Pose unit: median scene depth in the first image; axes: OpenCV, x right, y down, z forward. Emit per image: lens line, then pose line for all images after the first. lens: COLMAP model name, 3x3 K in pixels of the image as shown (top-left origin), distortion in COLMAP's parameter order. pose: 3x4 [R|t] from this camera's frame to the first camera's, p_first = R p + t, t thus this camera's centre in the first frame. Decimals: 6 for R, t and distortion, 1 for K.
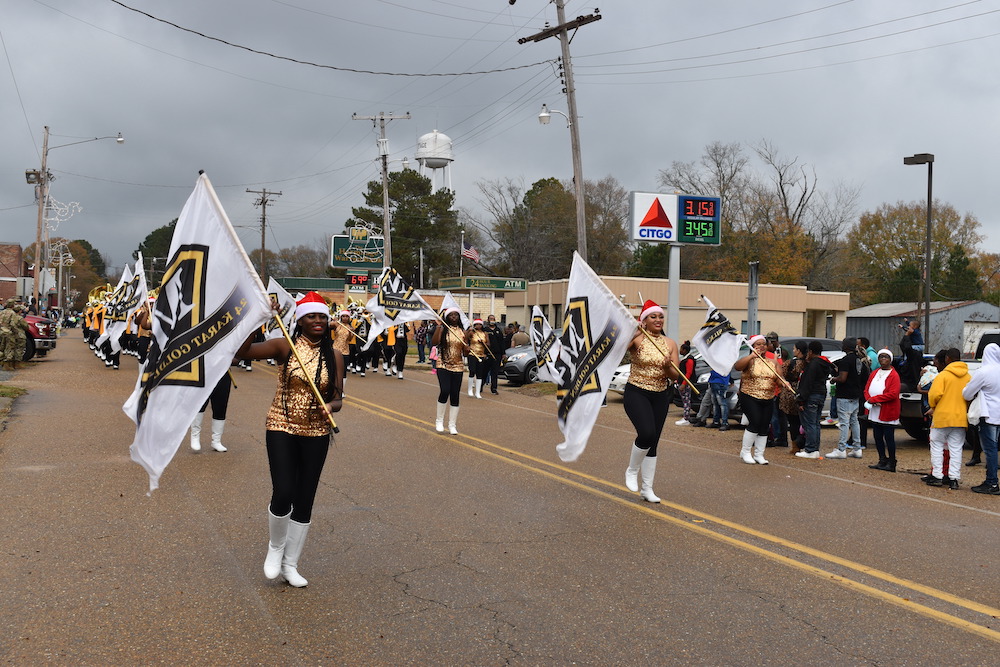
lens RADIAL K [[1442.4, 0, 500.4], [0, 1442.4, 333.3], [0, 0, 1]] dist [-0.034178, 0.000000]
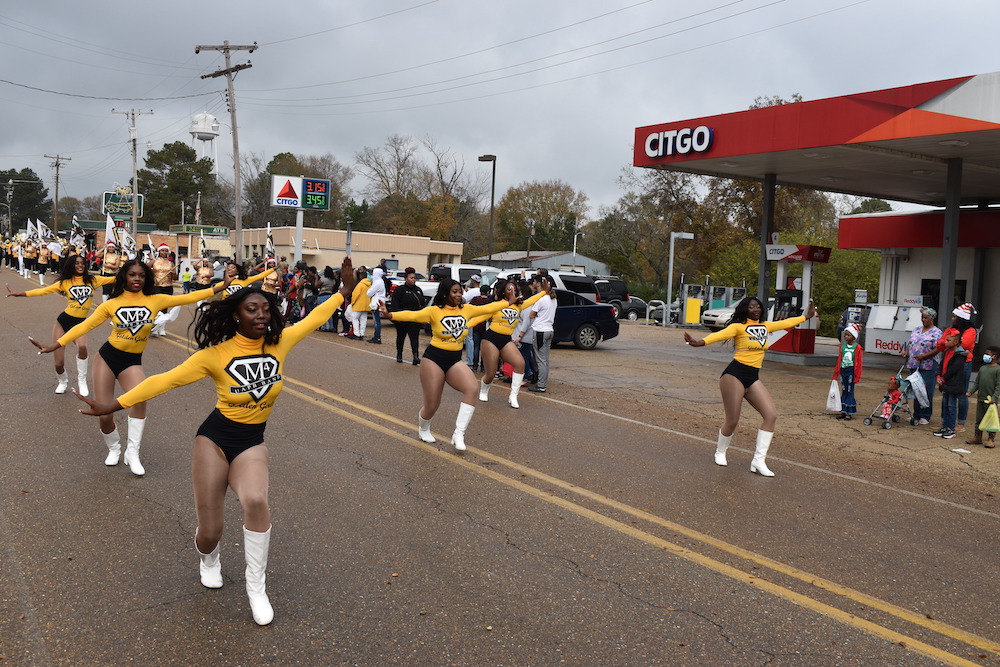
lens RADIAL K [[1080.1, 0, 502.1], [0, 1080.1, 334.7], [0, 0, 1]] dist [-0.068838, 0.000000]
pose [[0.976416, 0.011950, 0.215569, 0.044402], [-0.024870, 0.998046, 0.057322, 0.002064], [-0.214463, -0.061331, 0.974805, -0.121463]]
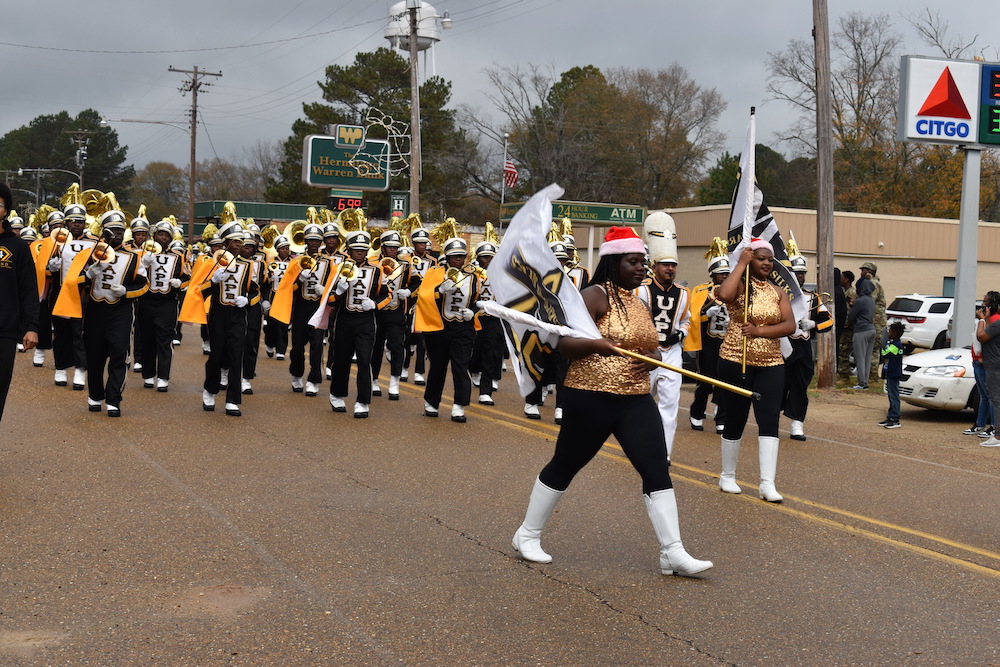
lens RADIAL K [[1992.1, 0, 498.8], [0, 1992.1, 338.5], [0, 0, 1]] dist [0.032776, 0.000000]
pose [[0.999805, 0.017058, 0.009939, -0.042139], [-0.017309, 0.999520, 0.025711, -0.000713], [-0.009495, -0.025878, 0.999620, 0.097460]]
